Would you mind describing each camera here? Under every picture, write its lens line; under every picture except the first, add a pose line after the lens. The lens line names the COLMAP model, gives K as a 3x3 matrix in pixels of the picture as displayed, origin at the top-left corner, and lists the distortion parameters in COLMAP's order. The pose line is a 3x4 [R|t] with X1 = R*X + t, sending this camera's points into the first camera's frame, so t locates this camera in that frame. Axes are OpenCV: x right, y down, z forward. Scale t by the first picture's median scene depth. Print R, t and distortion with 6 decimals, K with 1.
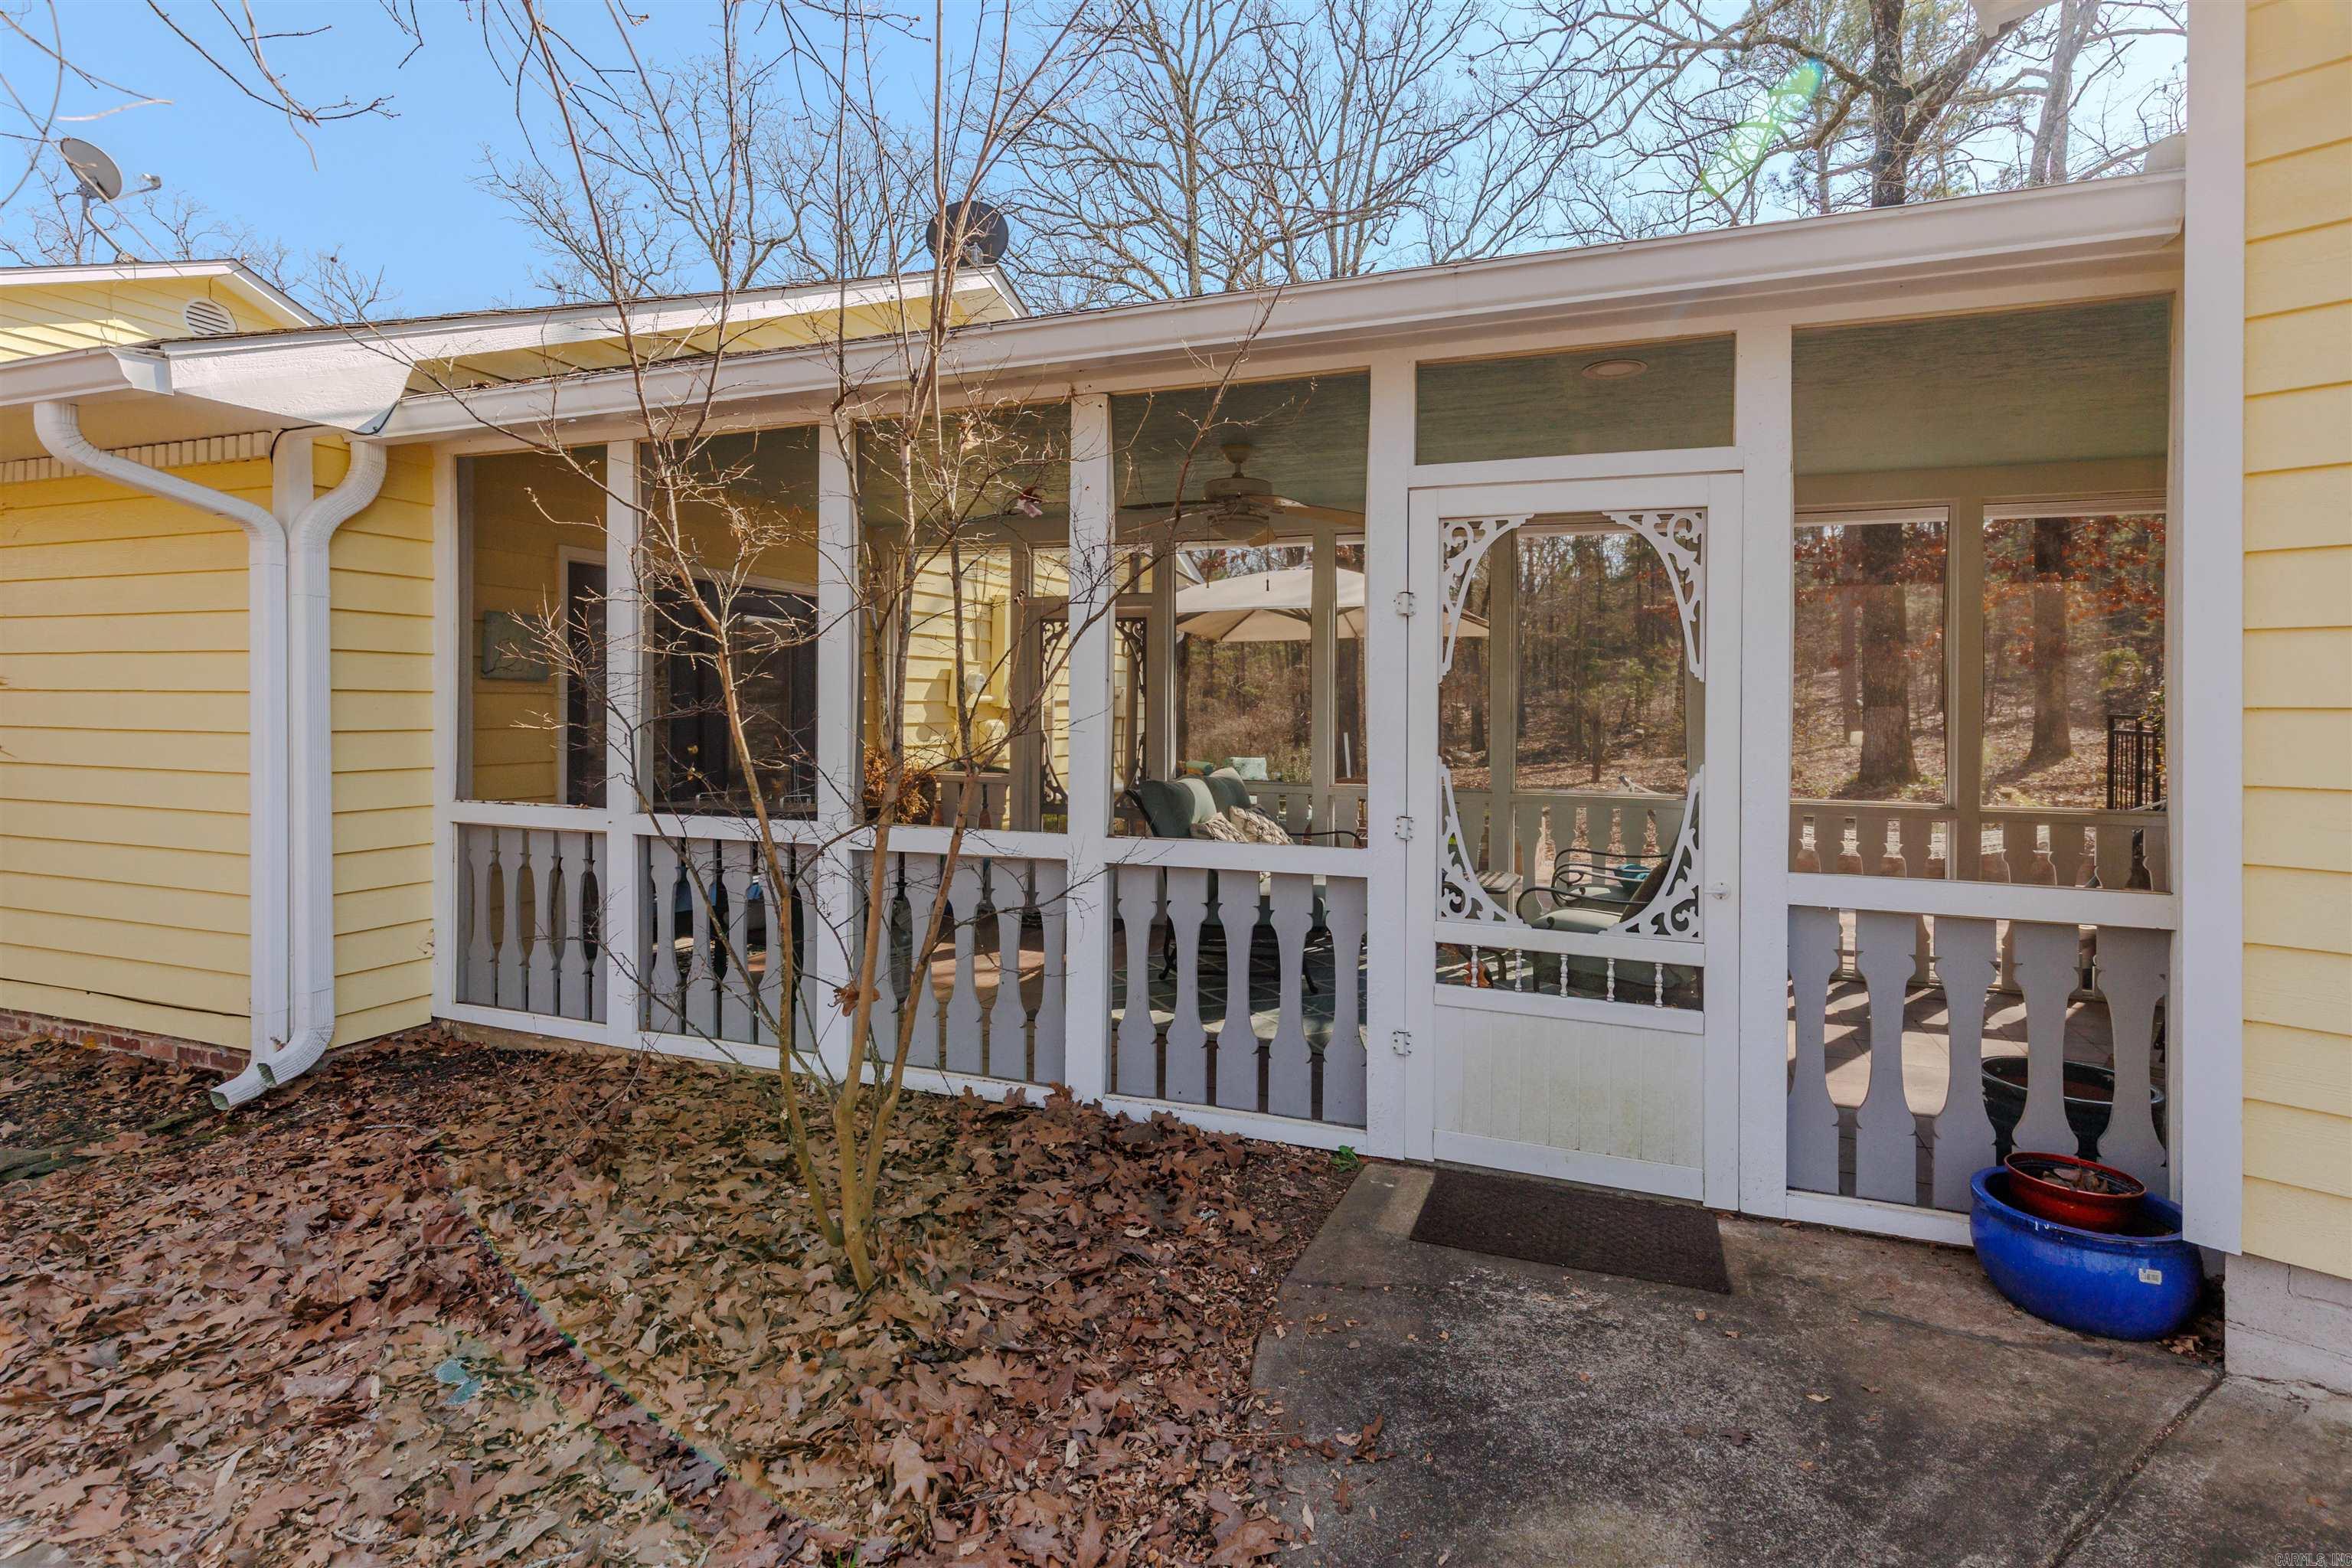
lens RADIAL K [[1040.1, 0, 1259.7], [0, 1040.1, 706.5], [0, 0, 1]] dist [-0.003759, -0.000379]
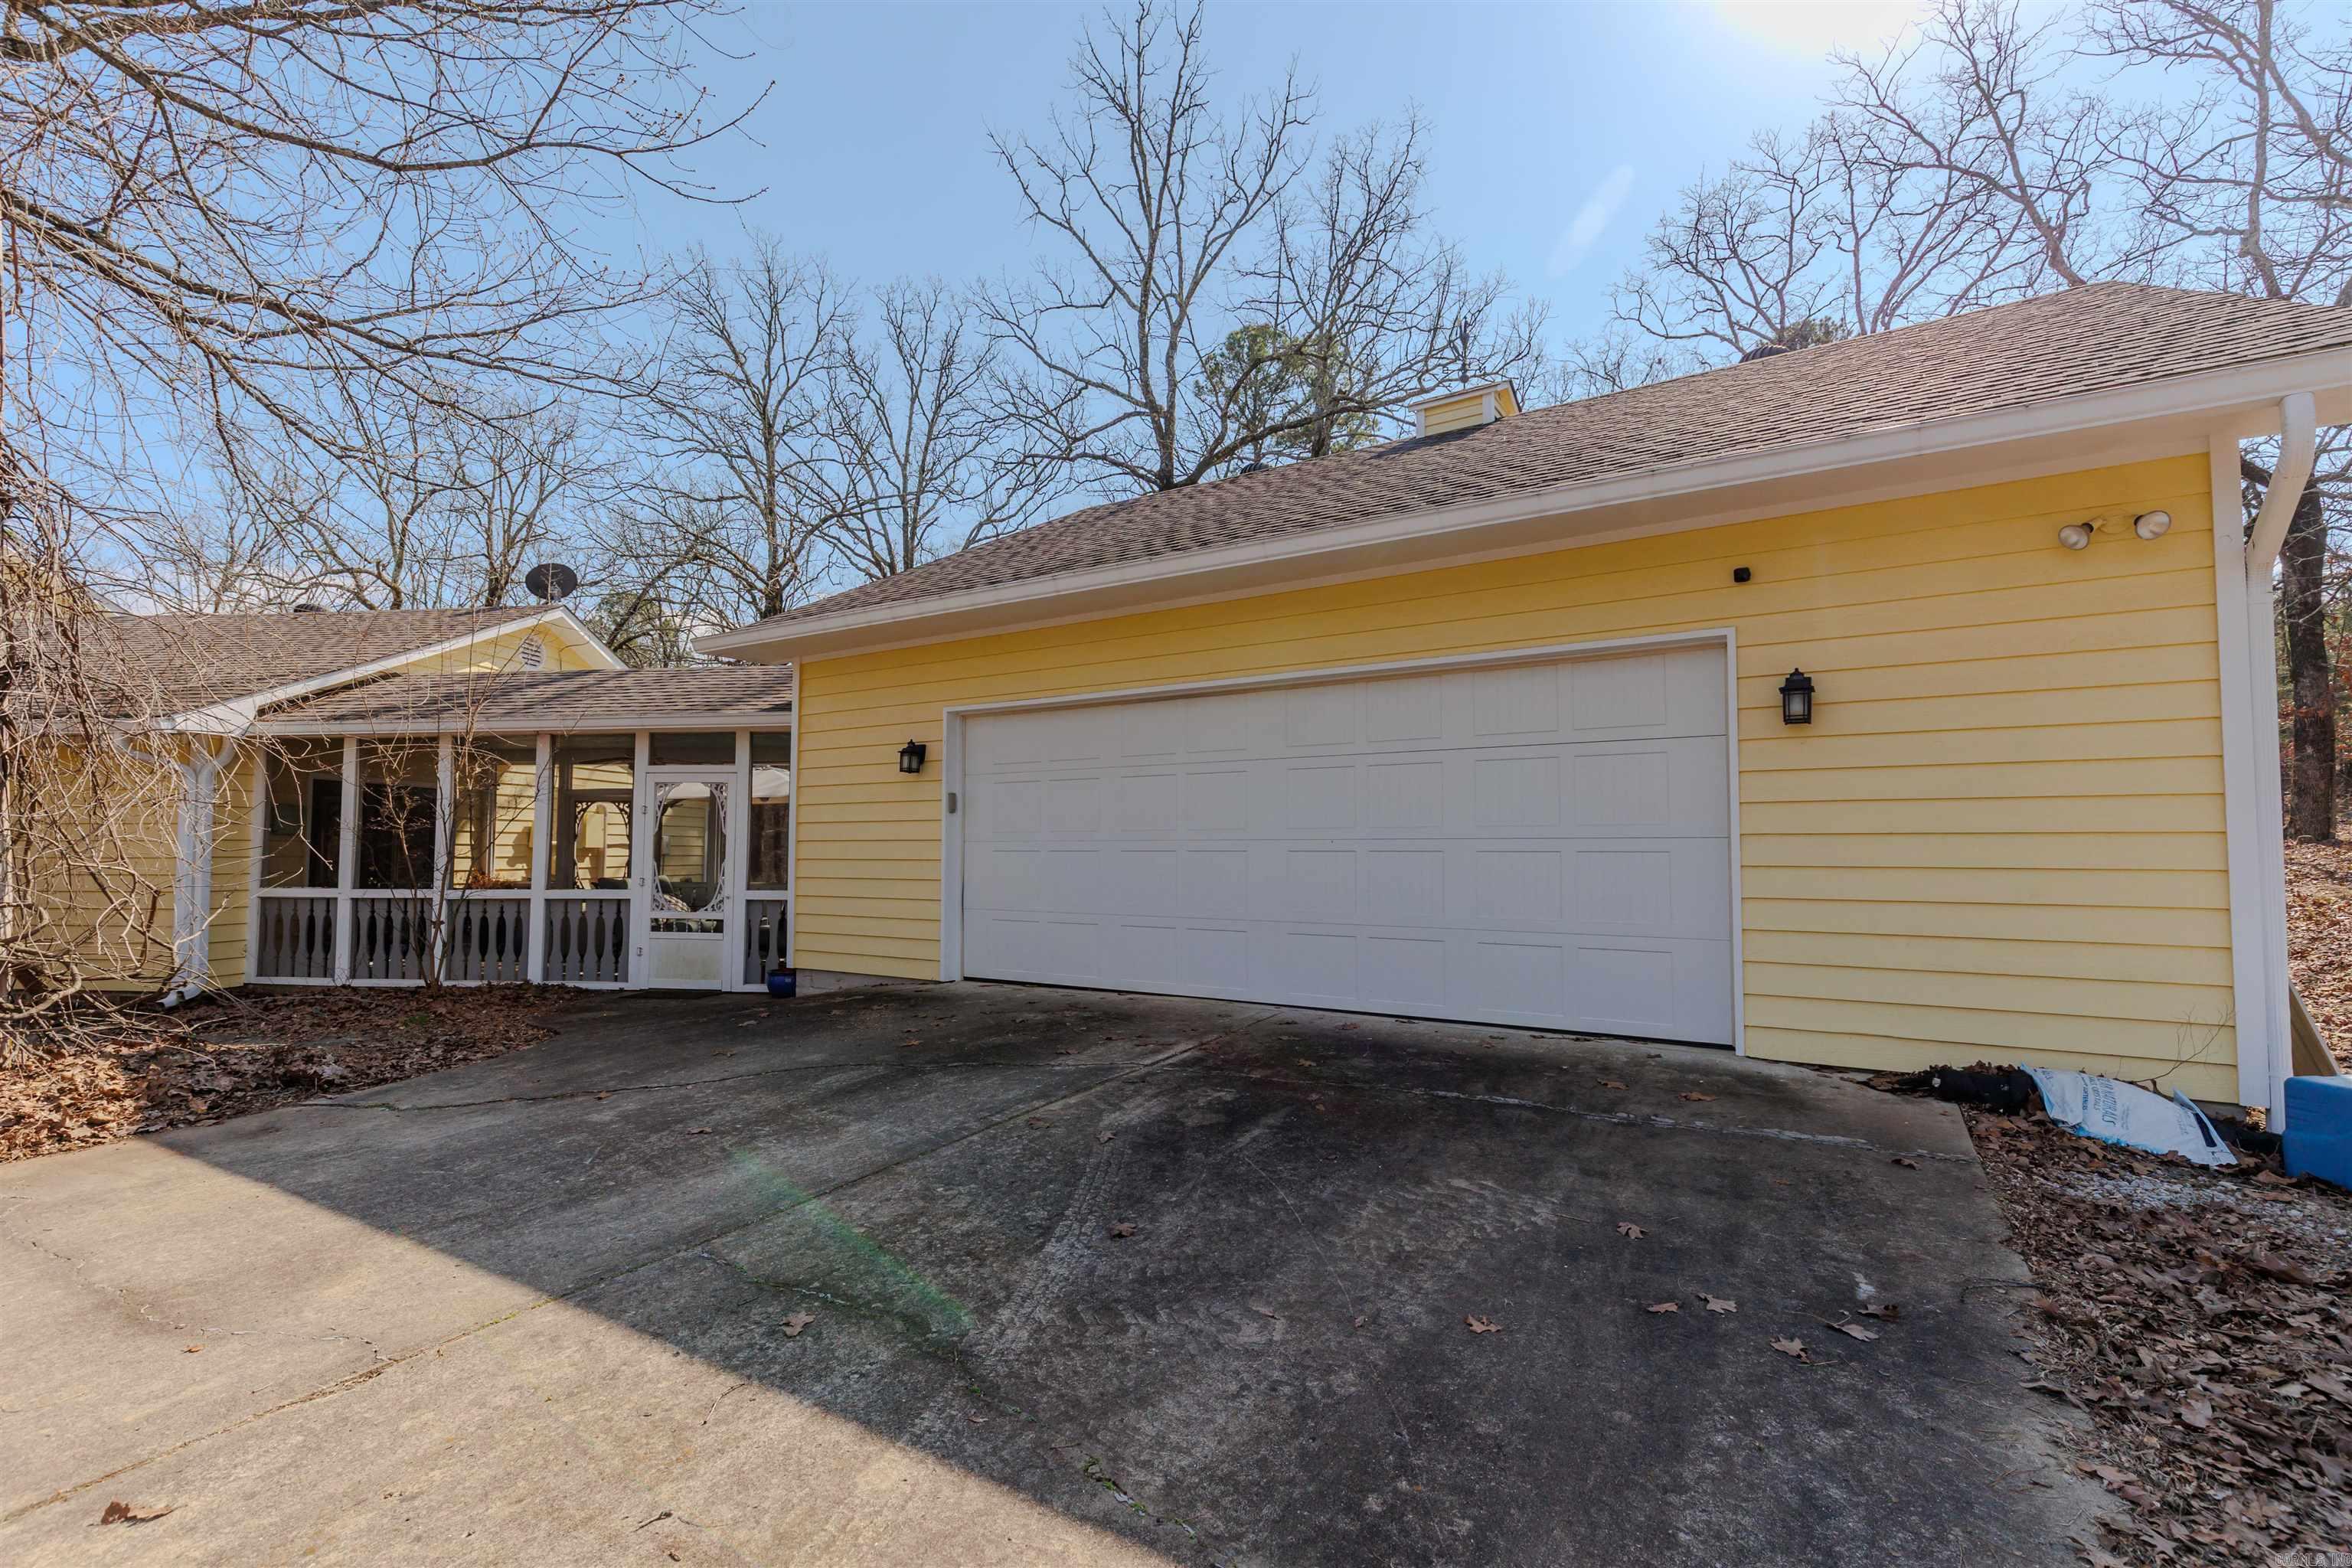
lens RADIAL K [[1040.1, 0, 1187.7], [0, 1040.1, 790.7], [0, 0, 1]] dist [-0.003759, -0.000379]
pose [[0.981264, 0.004038, 0.192625, 0.847256], [0.007185, 0.998318, -0.057528, 0.025976], [-0.192533, 0.057835, 0.979585, -1.762373]]
